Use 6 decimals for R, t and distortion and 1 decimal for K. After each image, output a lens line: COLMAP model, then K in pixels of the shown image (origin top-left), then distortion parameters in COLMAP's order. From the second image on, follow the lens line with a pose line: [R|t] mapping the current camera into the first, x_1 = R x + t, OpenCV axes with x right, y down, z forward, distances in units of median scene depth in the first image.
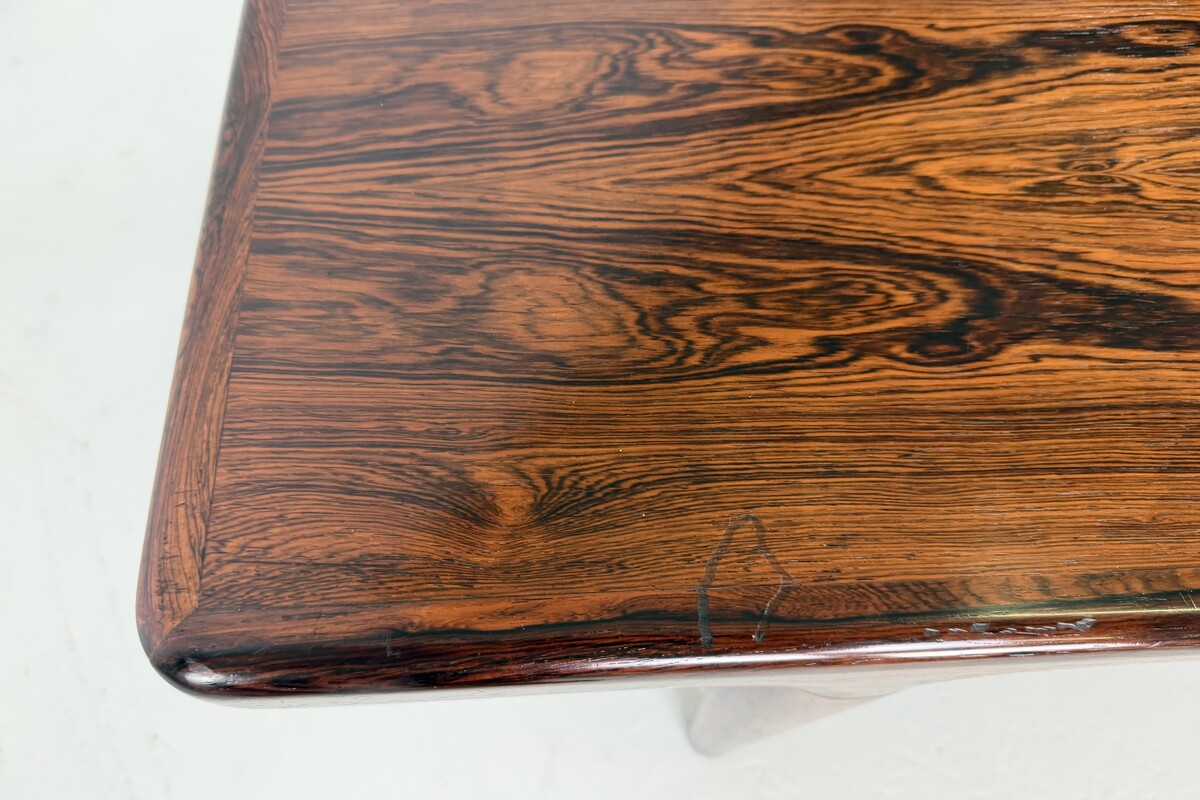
lens RADIAL K [[845.0, 0, 600.0], [0, 845.0, 400.0], [0, 0, 1]] dist [0.190356, -0.421671]
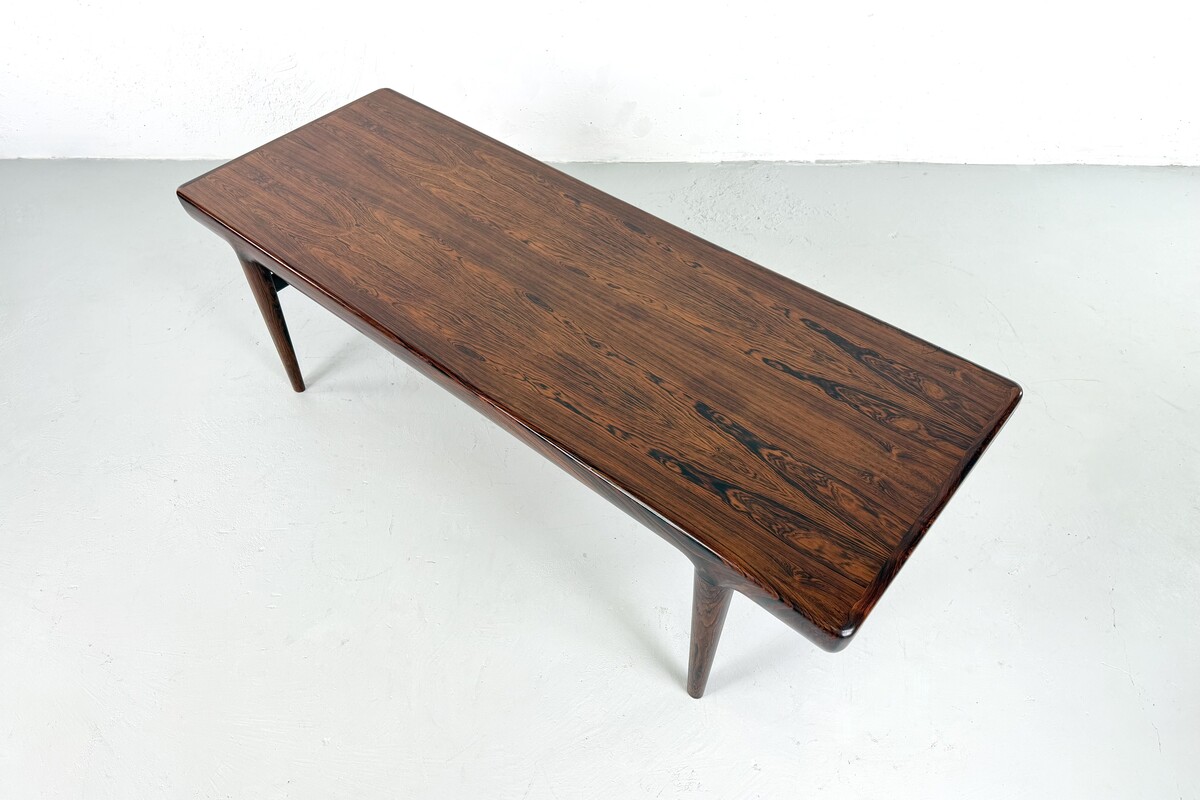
lens RADIAL K [[845.0, 0, 600.0], [0, 845.0, 400.0], [0, 0, 1]] dist [0.190356, -0.421671]
pose [[-0.731895, -0.504243, 0.458333, -0.954902], [0.621731, -0.218866, 0.752030, -5.090029], [-0.278893, 0.835366, 0.473690, -0.849750]]
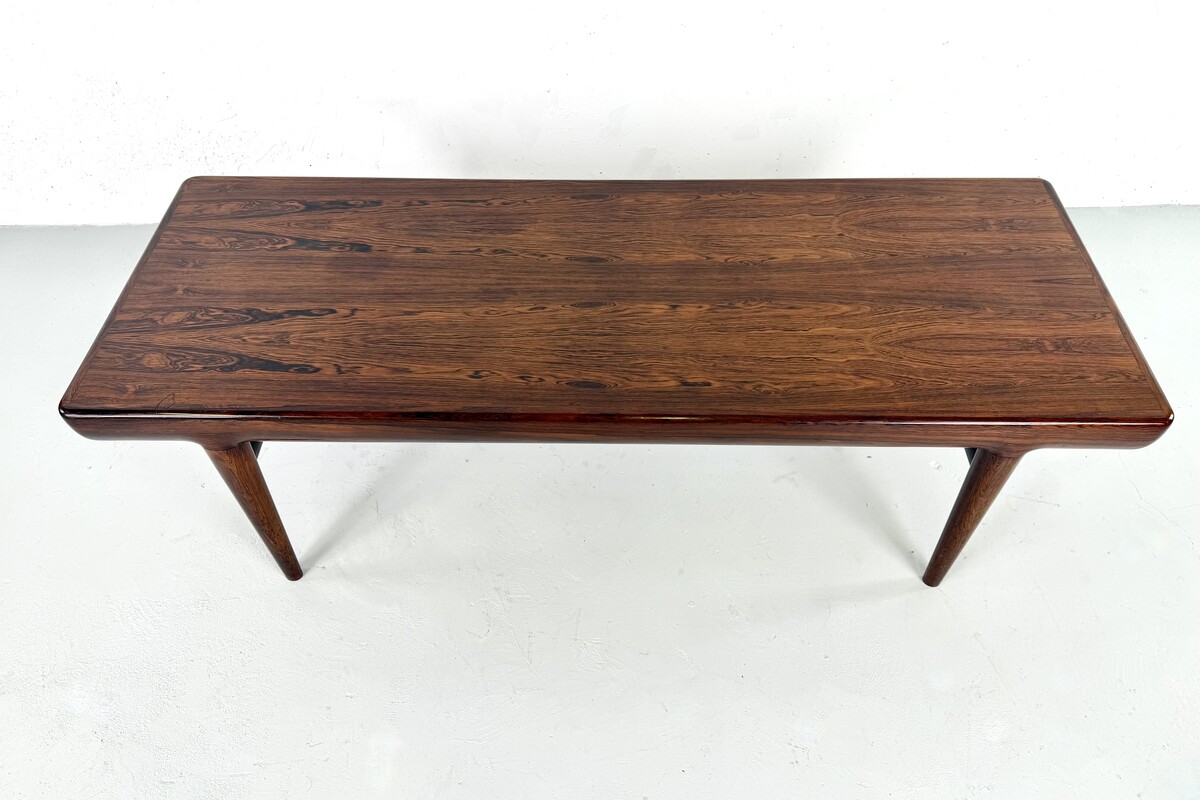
lens RADIAL K [[845.0, 0, 600.0], [0, 845.0, 400.0], [0, 0, 1]] dist [0.190356, -0.421671]
pose [[0.997861, 0.029311, -0.058439, 2.654153], [-0.044297, 0.960533, -0.274617, 1.292101], [0.048084, 0.276618, 0.959776, -3.397822]]
